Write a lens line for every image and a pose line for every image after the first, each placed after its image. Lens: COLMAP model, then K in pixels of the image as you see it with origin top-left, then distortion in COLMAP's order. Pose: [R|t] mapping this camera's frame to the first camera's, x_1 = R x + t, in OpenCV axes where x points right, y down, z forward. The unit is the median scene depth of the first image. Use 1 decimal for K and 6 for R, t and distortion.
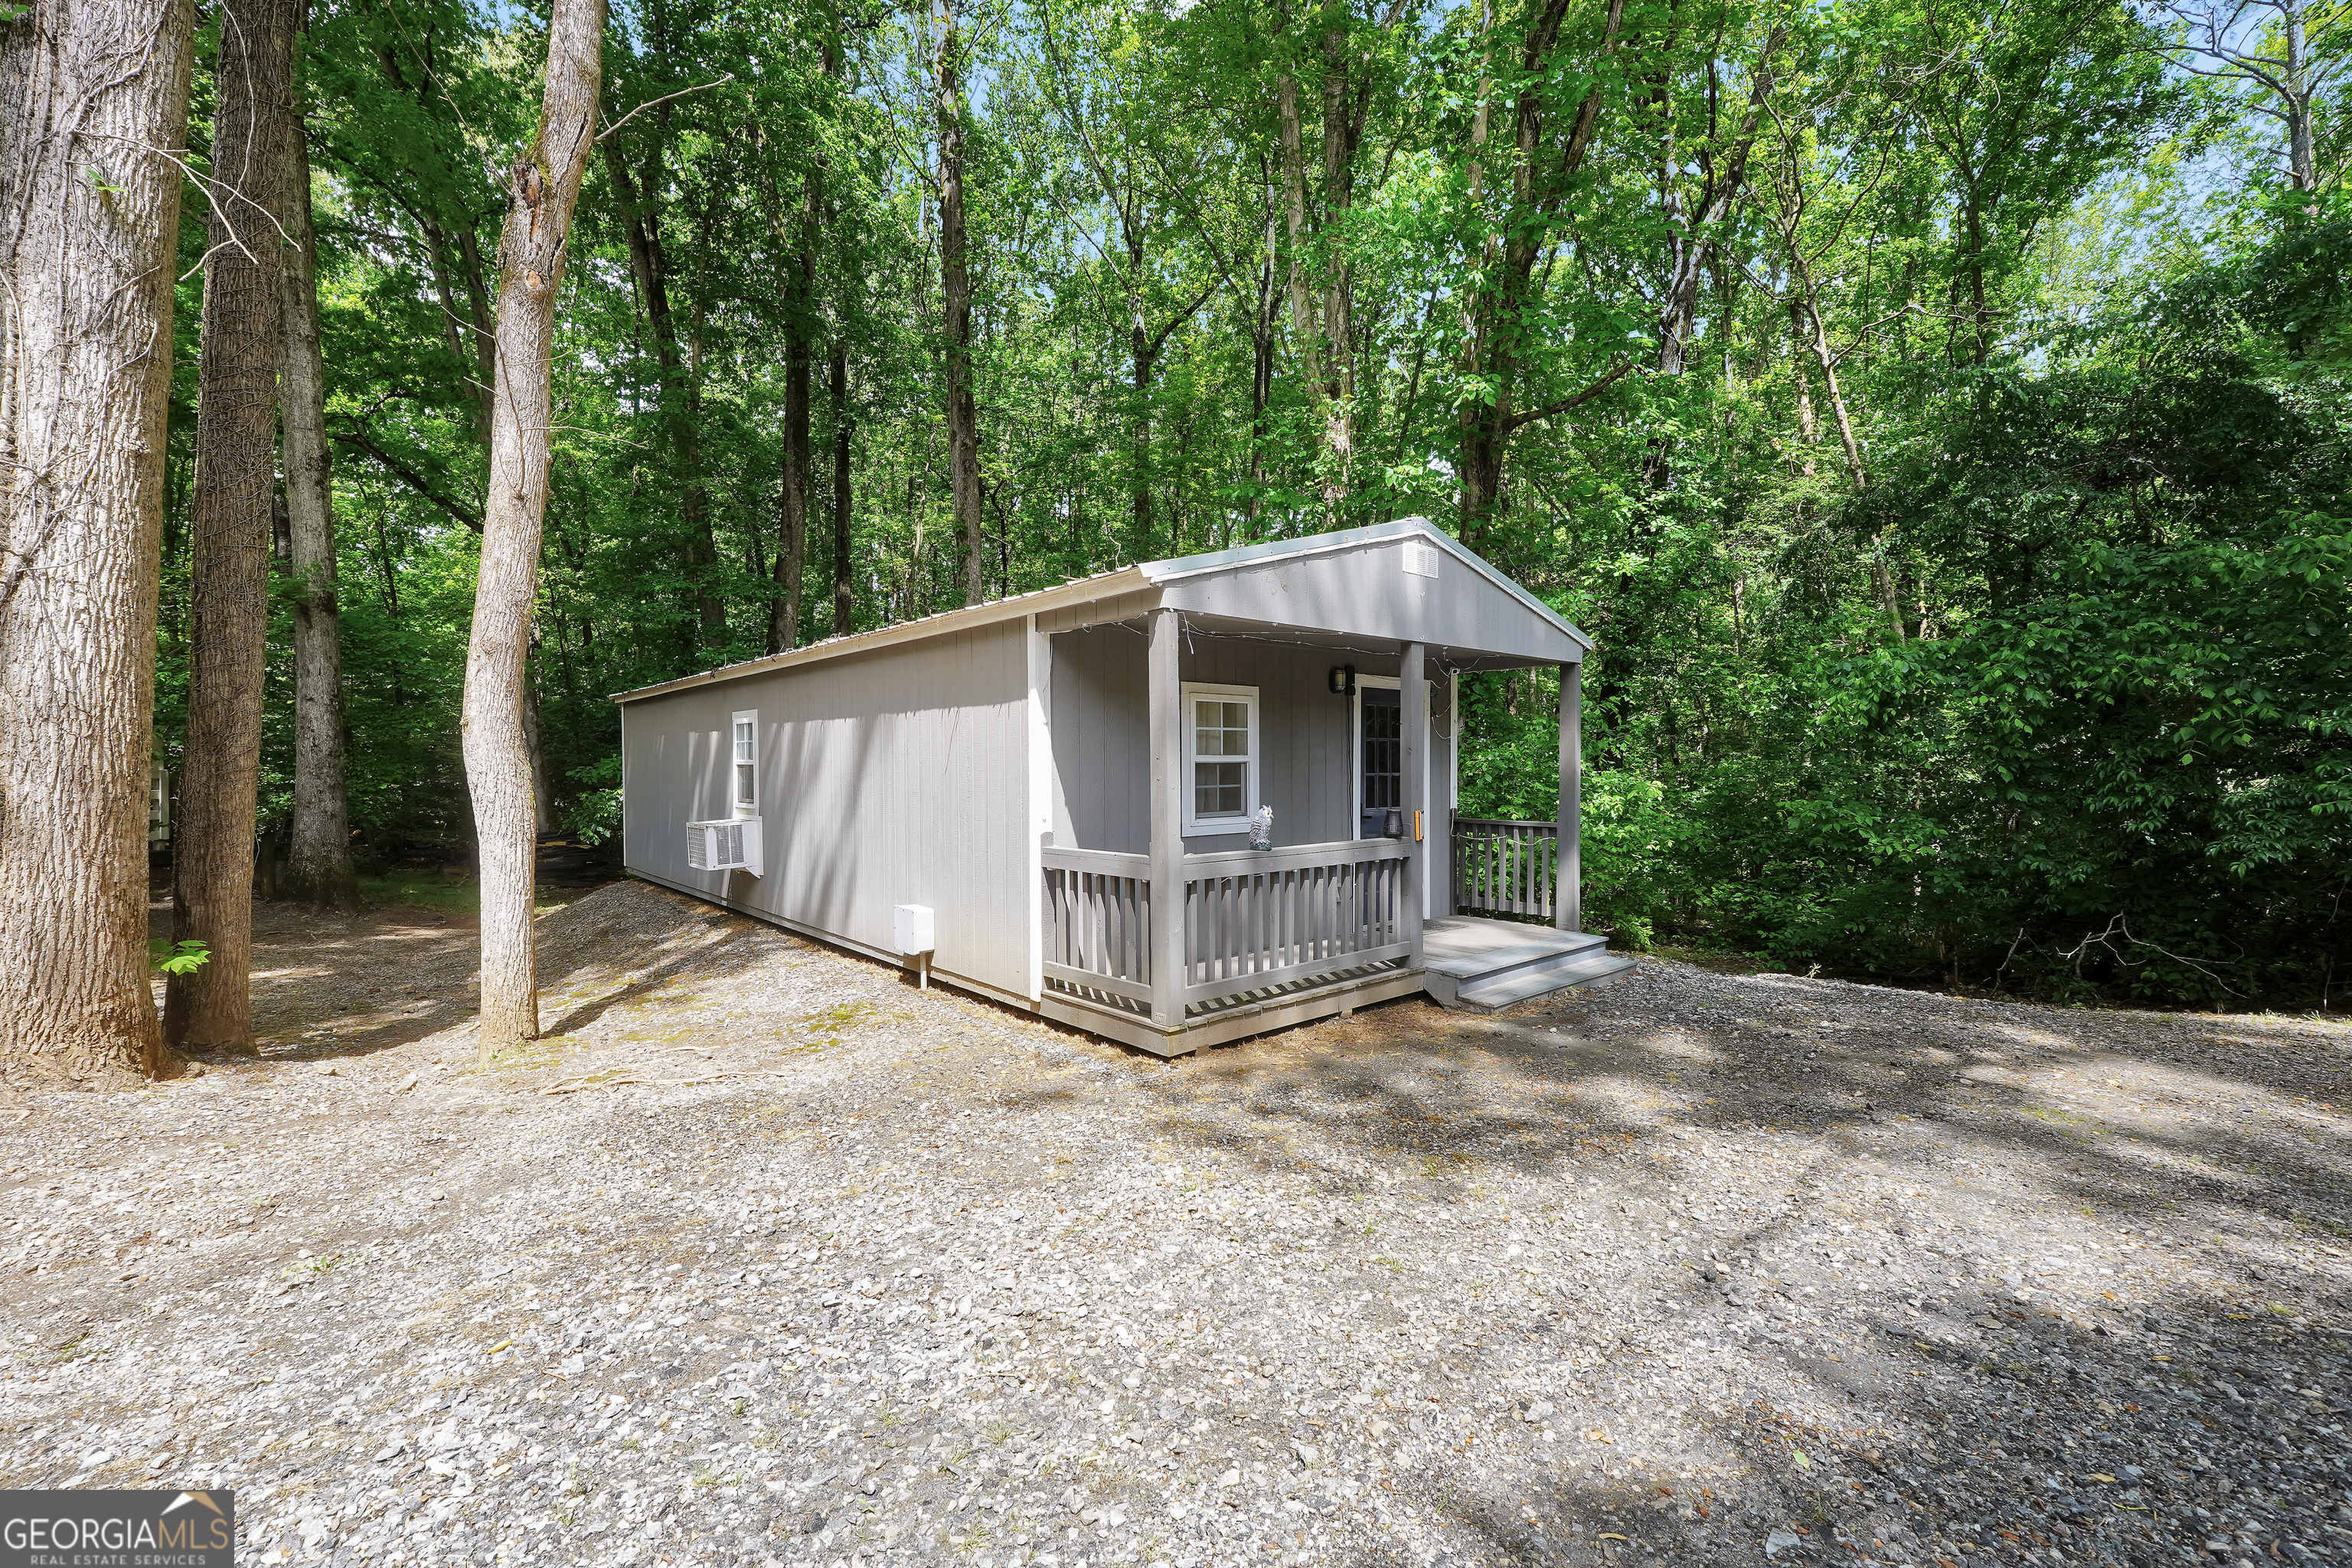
lens RADIAL K [[973.5, 0, 1176.0], [0, 973.5, 784.0], [0, 0, 1]] dist [-0.000276, -0.000501]
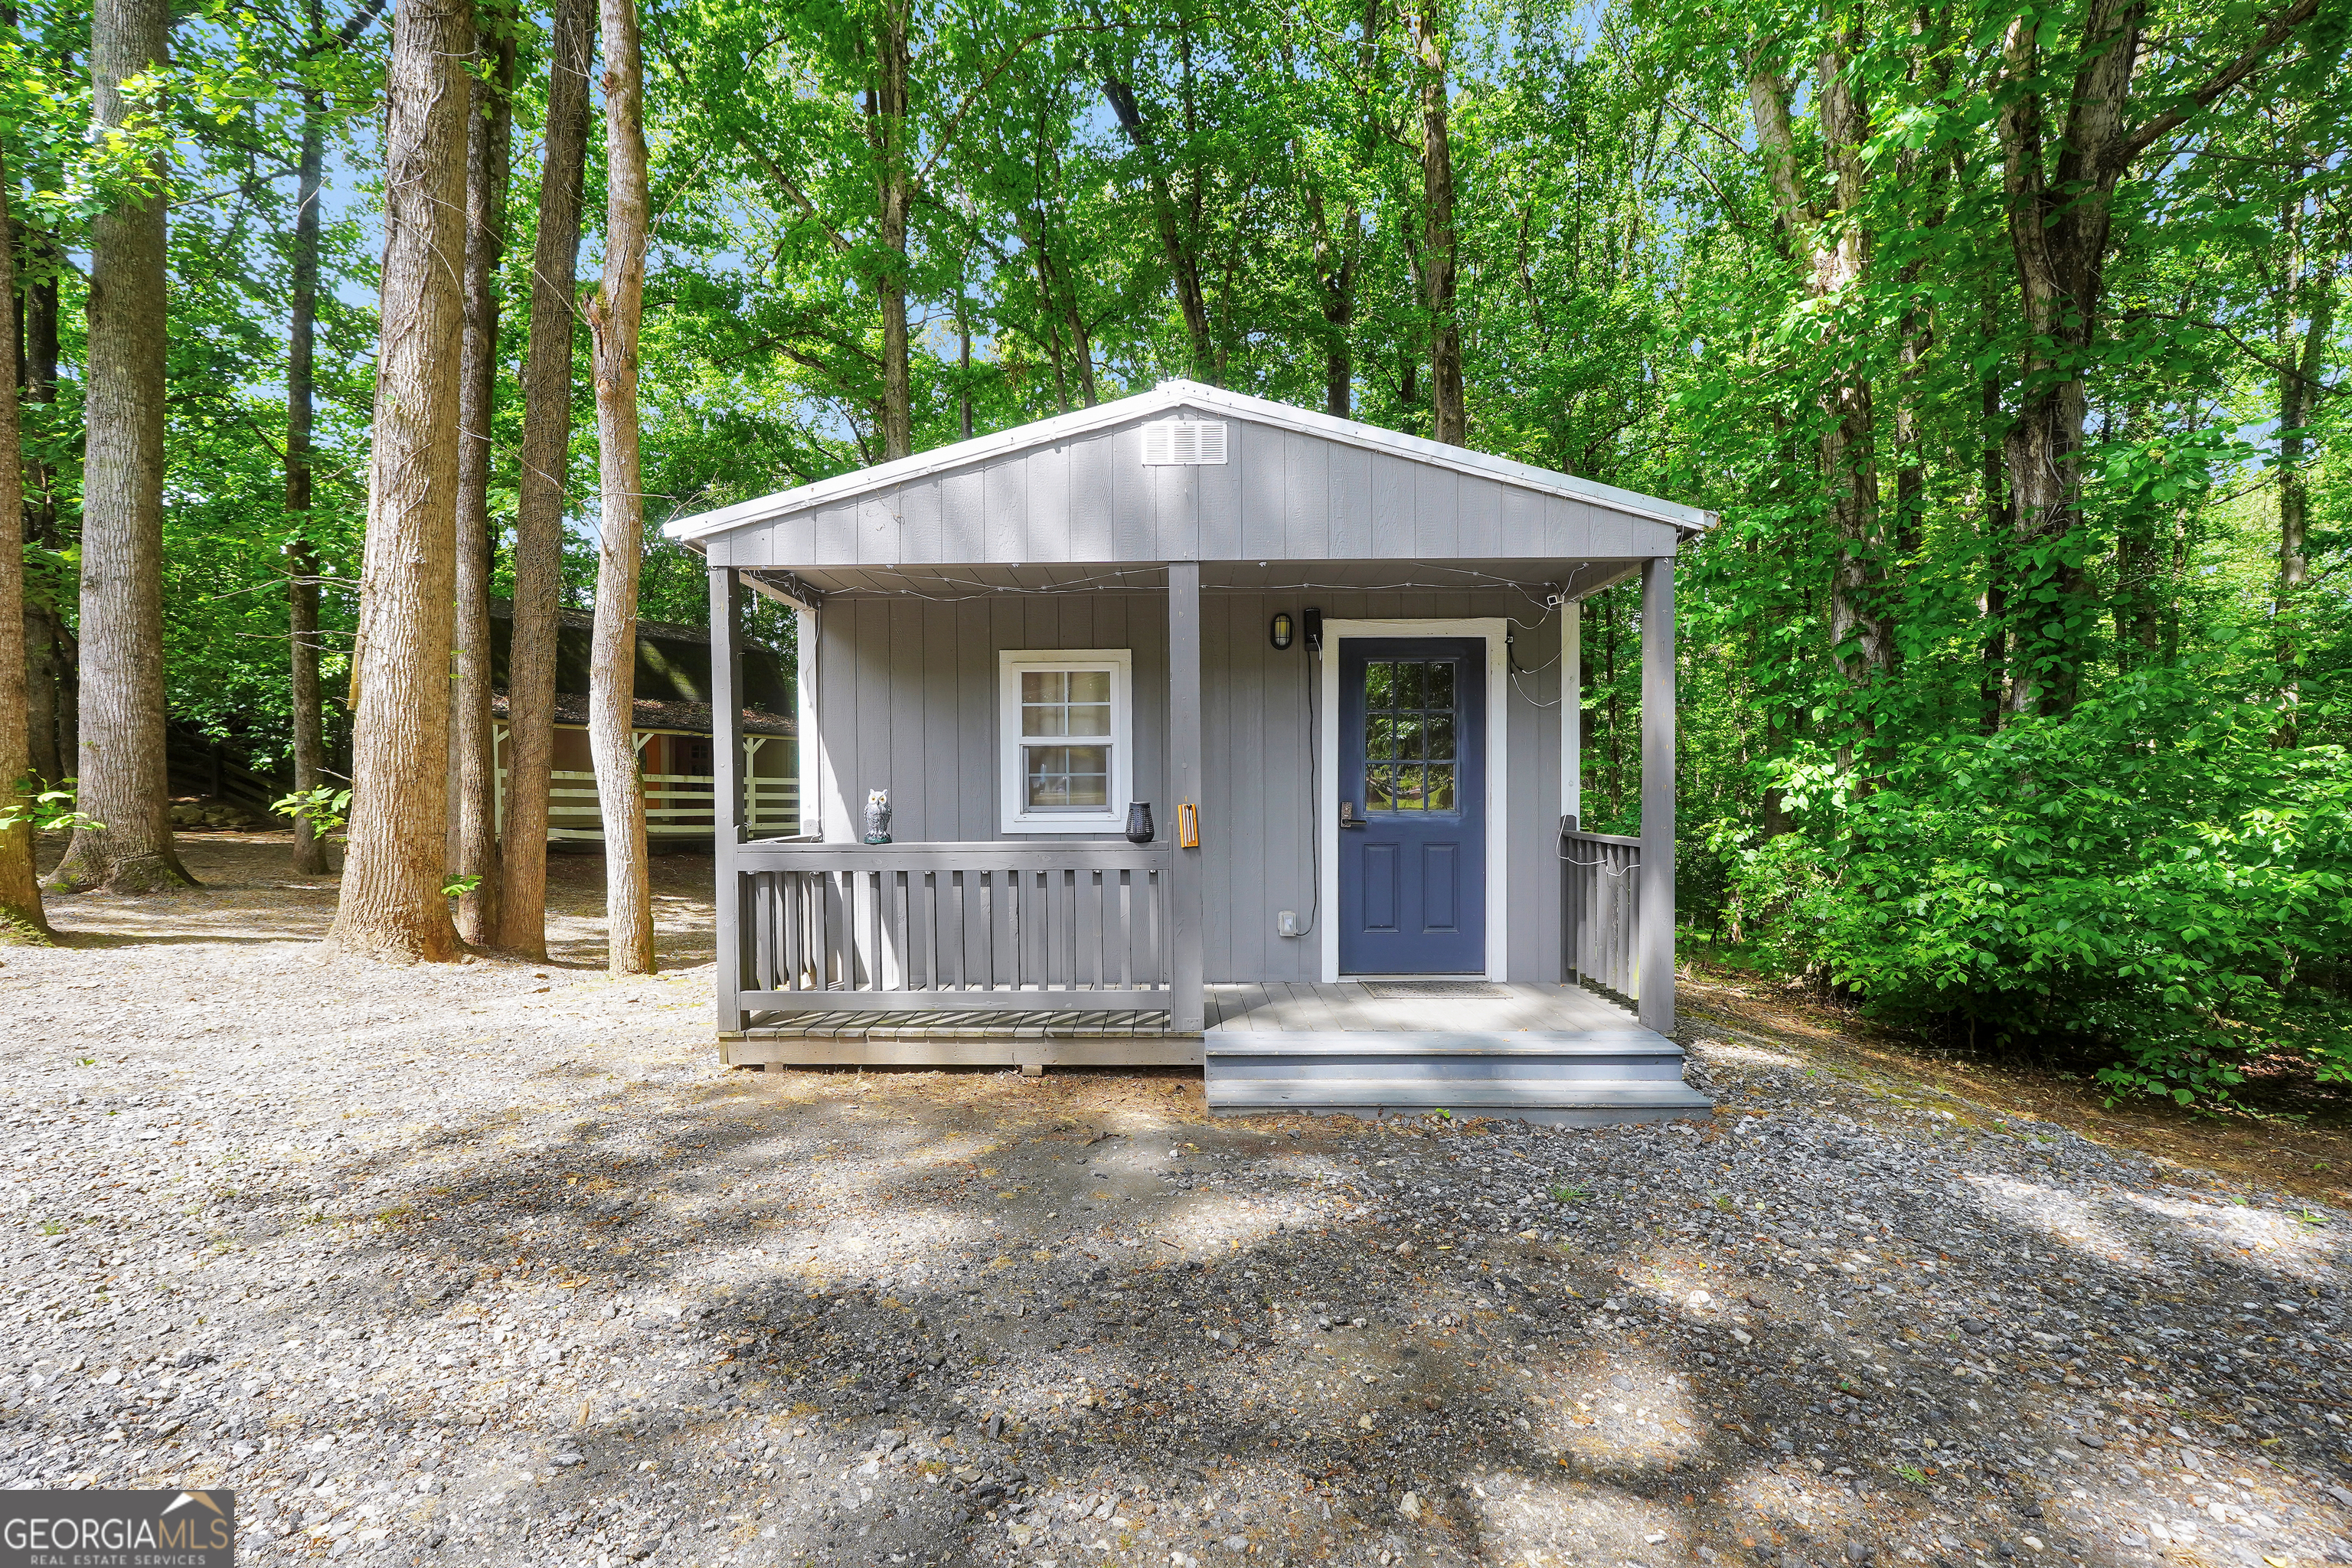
lens RADIAL K [[1010.3, 0, 1174.4], [0, 1010.3, 800.0], [0, 0, 1]] dist [-0.020093, 0.008098]
pose [[0.749947, 0.007493, -0.661455, 0.925845], [-0.011144, 0.999937, -0.001307, 0.033409], [0.661404, 0.008352, 0.749984, 0.583012]]
